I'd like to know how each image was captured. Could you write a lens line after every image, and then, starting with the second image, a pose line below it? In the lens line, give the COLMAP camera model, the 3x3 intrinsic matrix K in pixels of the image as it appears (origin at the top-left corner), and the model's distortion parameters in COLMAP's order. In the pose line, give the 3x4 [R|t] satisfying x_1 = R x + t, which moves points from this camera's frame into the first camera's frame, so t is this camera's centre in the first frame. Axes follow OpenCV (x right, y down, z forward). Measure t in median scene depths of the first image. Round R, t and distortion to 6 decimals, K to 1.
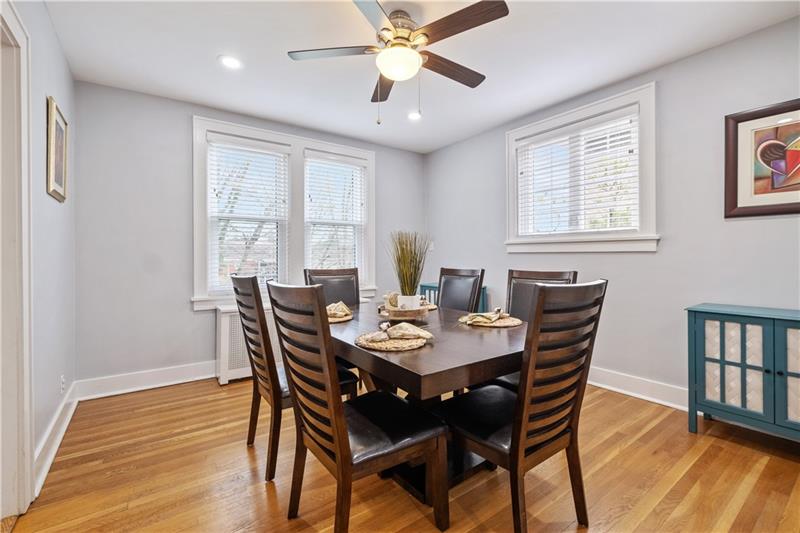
lens RADIAL K [[356.8, 0, 404.2], [0, 356.8, 257.8], [0, 0, 1]] dist [-0.005230, 0.000838]
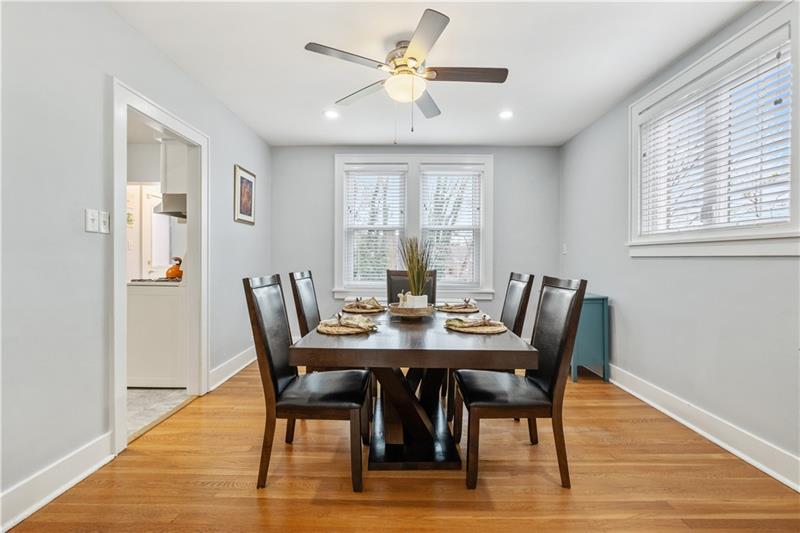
lens RADIAL K [[356.8, 0, 395.7], [0, 356.8, 261.9], [0, 0, 1]] dist [-0.005230, 0.000838]
pose [[0.800893, 0.012806, -0.598671, 0.404015], [-0.010446, 0.999918, 0.007415, -0.003229], [0.598717, 0.000315, 0.800961, 0.053449]]
